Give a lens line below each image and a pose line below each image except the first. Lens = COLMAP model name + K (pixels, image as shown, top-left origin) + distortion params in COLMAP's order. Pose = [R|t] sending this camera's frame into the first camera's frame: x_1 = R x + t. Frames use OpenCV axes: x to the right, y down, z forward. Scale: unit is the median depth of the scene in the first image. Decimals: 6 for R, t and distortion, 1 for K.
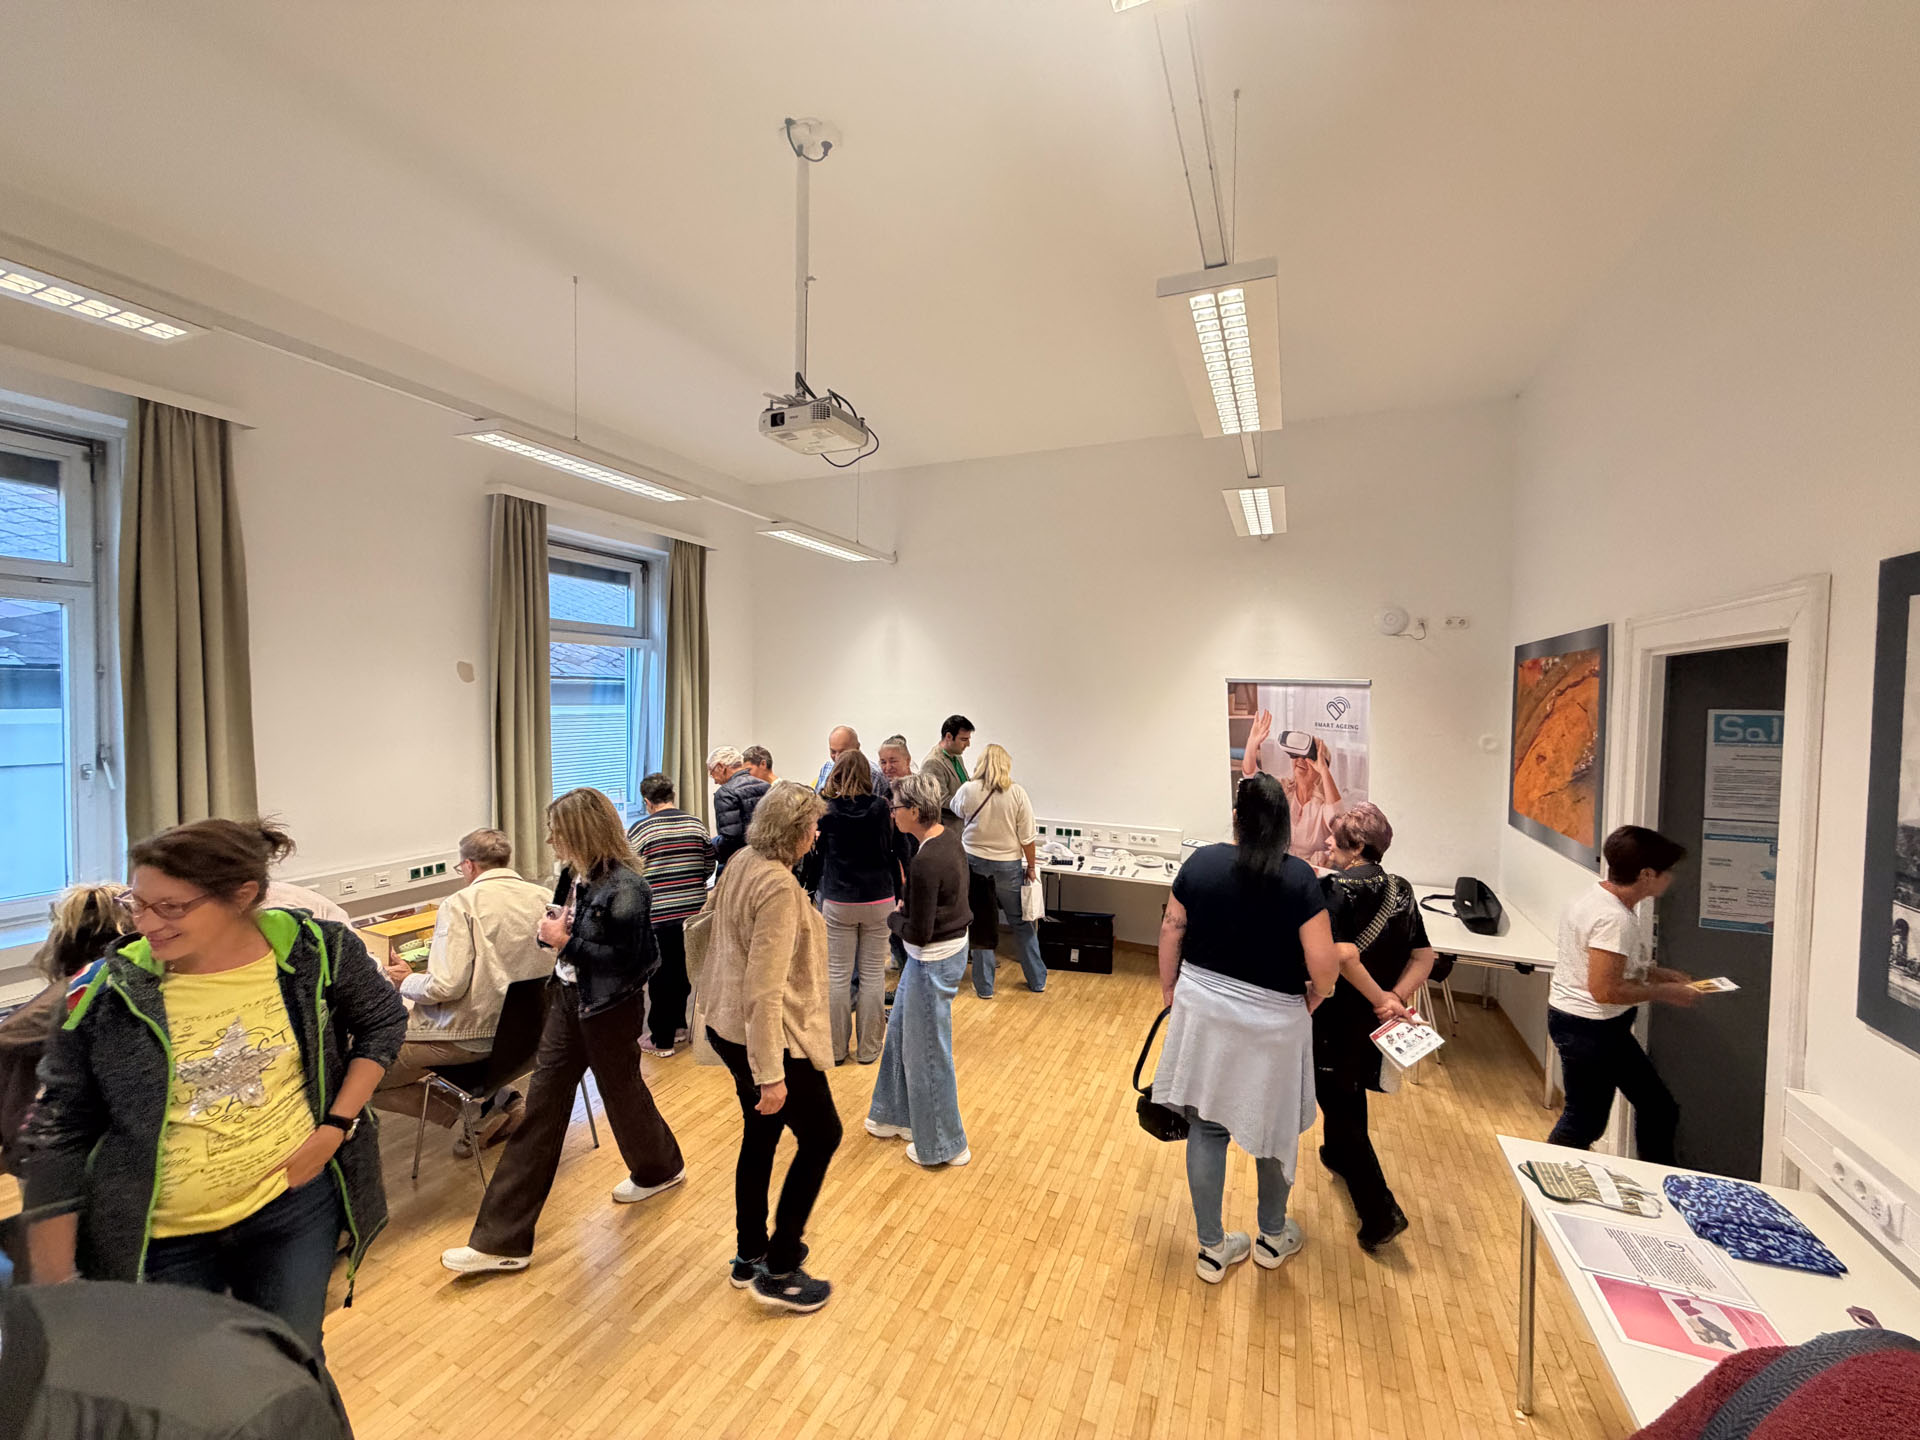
lens RADIAL K [[765.7, 0, 962.1], [0, 765.7, 719.0], [0, 0, 1]] dist [0.017739, 0.000201]
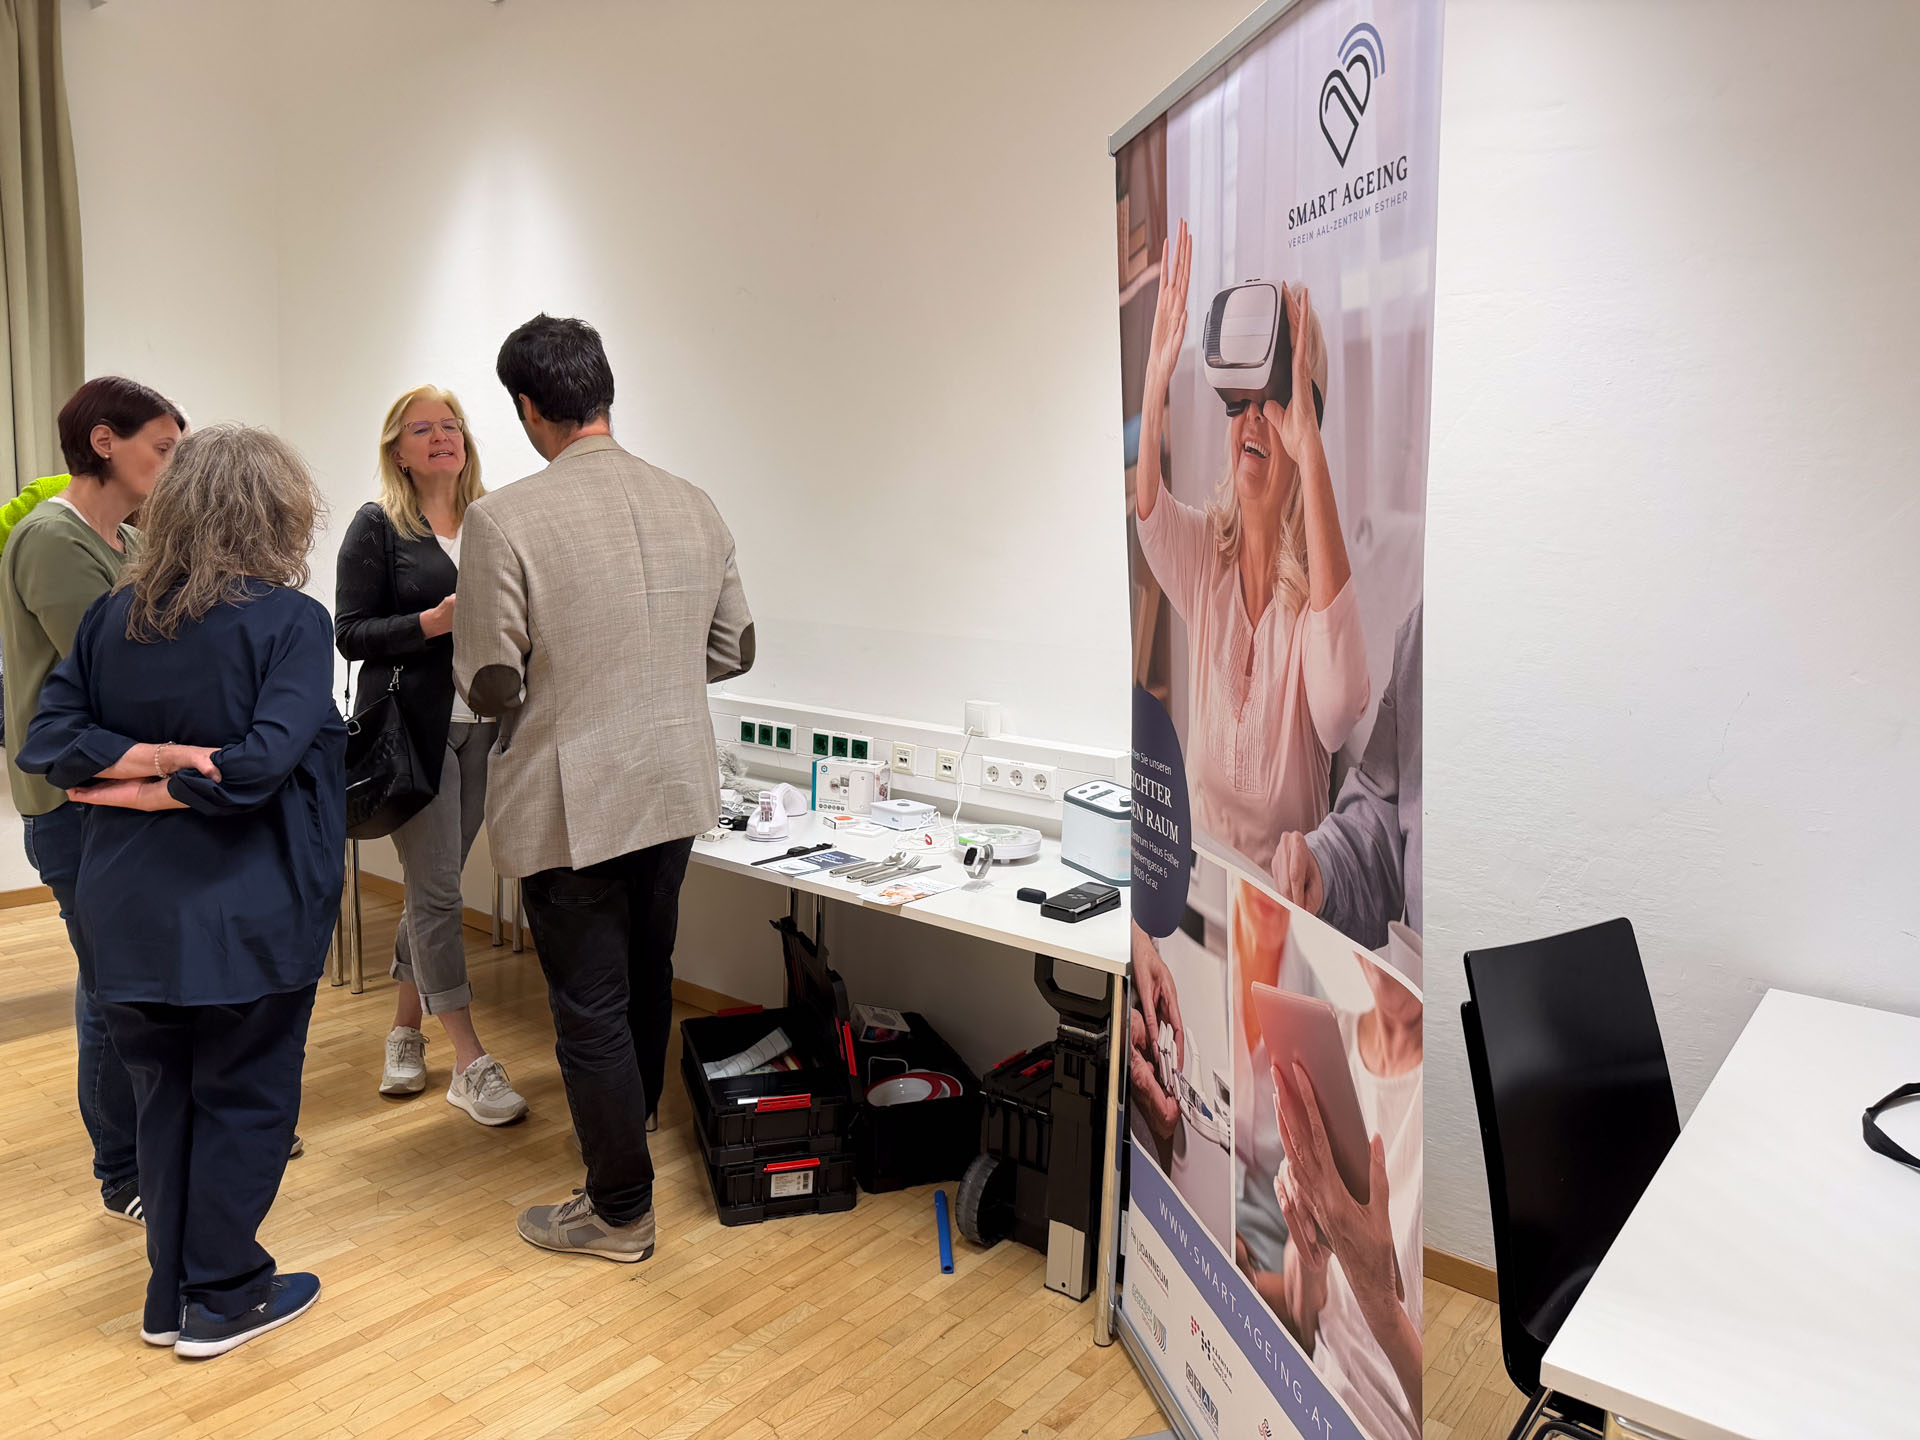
lens RADIAL K [[1341.0, 0, 954.9], [0, 1341.0, 711.7], [0, 0, 1]] dist [0.034616, -0.001088]
pose [[0.966715, 0.050794, -0.250763, 0.463489], [-0.028975, 0.995525, 0.089949, 0.106341], [0.254209, -0.079689, 0.963861, 0.608874]]
